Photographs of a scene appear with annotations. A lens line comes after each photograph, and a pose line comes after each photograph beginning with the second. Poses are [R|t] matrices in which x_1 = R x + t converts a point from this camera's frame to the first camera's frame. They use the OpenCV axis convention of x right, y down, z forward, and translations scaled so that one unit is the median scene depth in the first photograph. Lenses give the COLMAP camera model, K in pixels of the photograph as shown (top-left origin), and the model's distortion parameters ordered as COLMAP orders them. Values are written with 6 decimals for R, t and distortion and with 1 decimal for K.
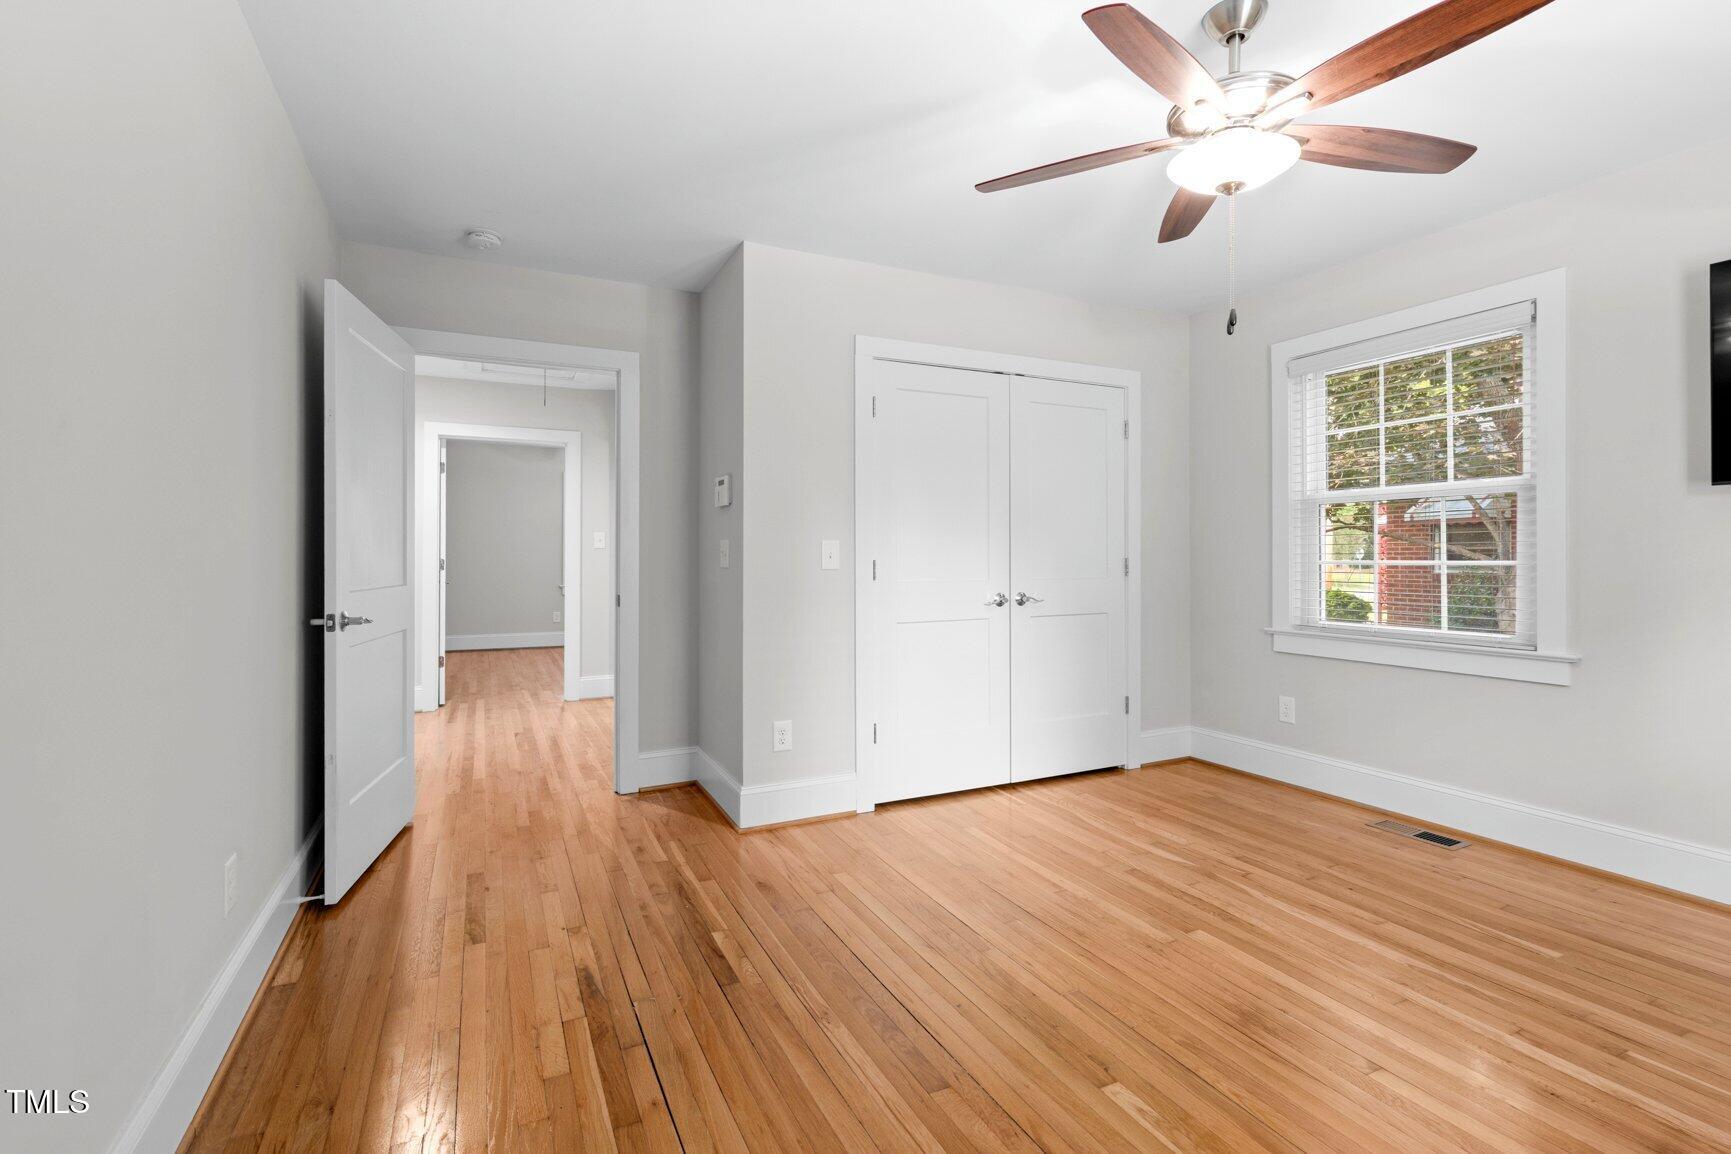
lens RADIAL K [[830.8, 0, 862.0], [0, 830.8, 557.3], [0, 0, 1]] dist [-0.001725, 0.000544]
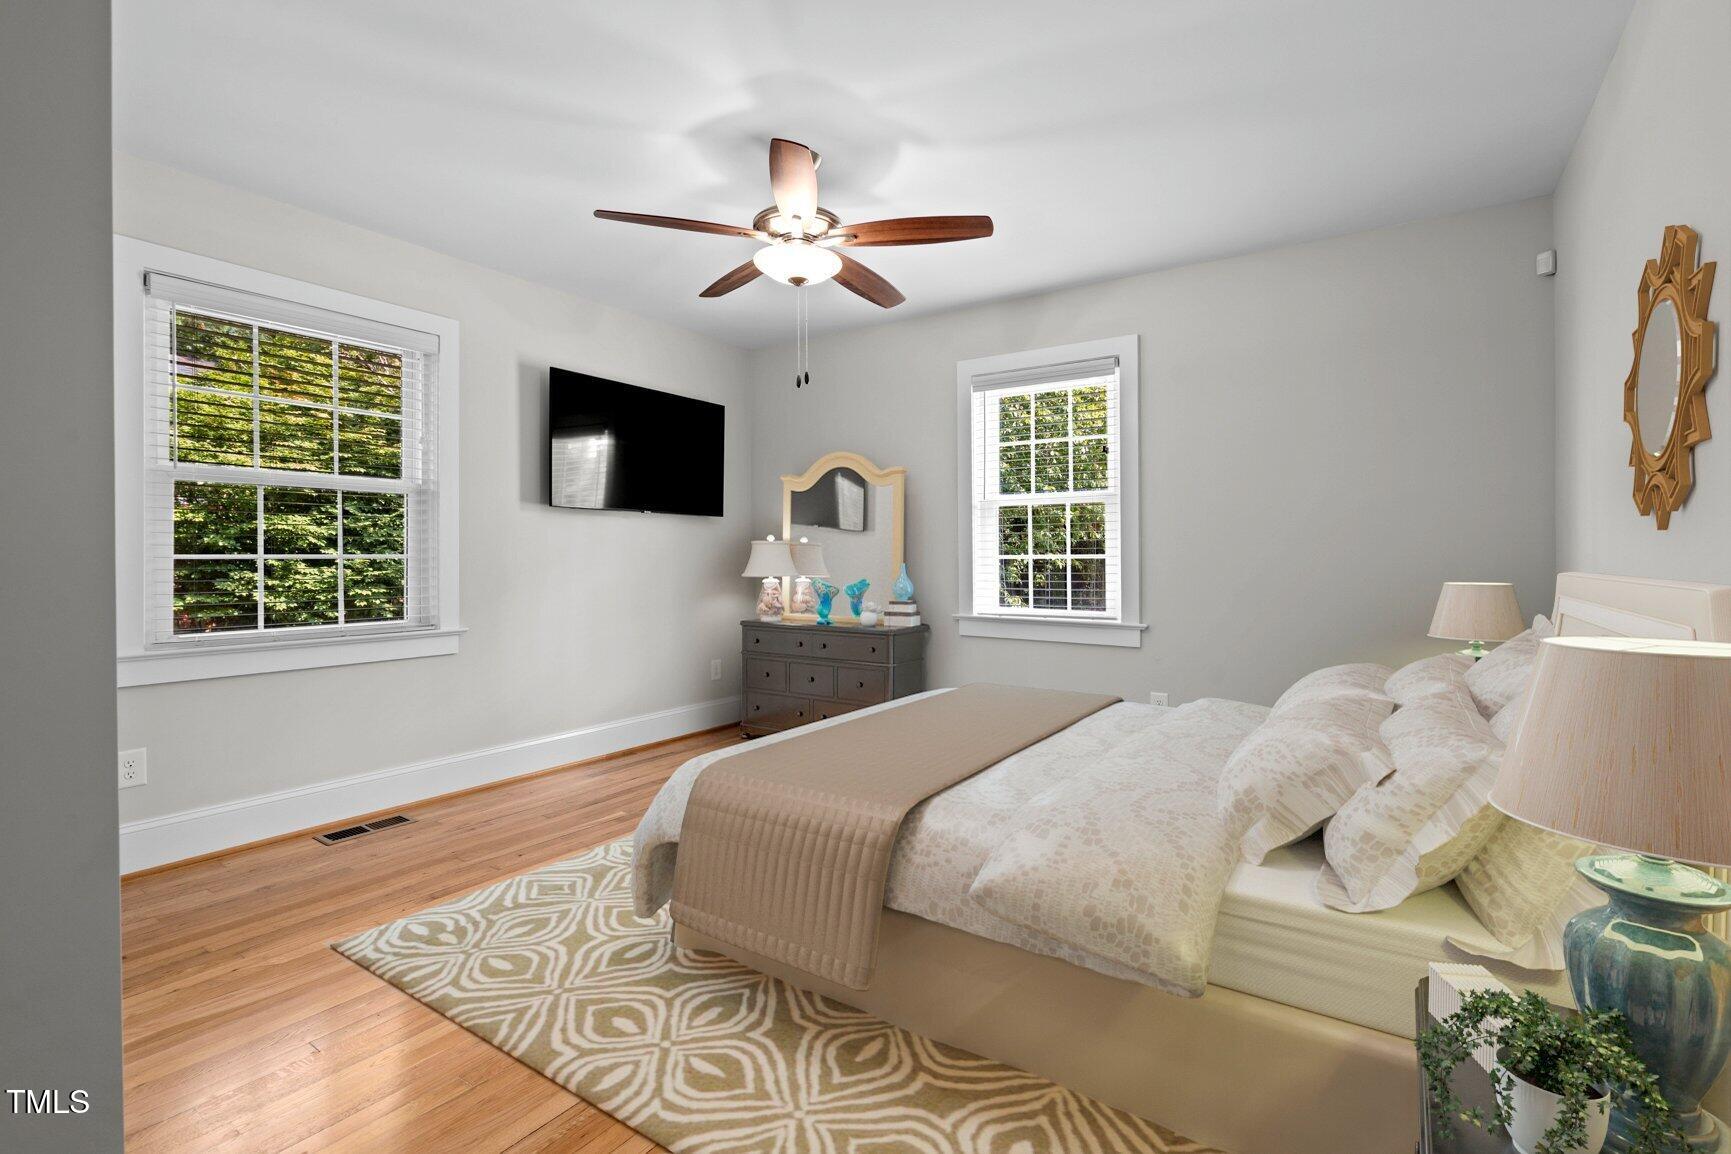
lens RADIAL K [[830.8, 0, 862.0], [0, 830.8, 557.3], [0, 0, 1]] dist [-0.001725, 0.000544]
pose [[-0.531472, -0.000365, 0.847076, -0.491195], [-0.000593, 1.000000, 0.000058, 0.008030], [-0.847075, -0.000471, -0.531472, 1.036530]]
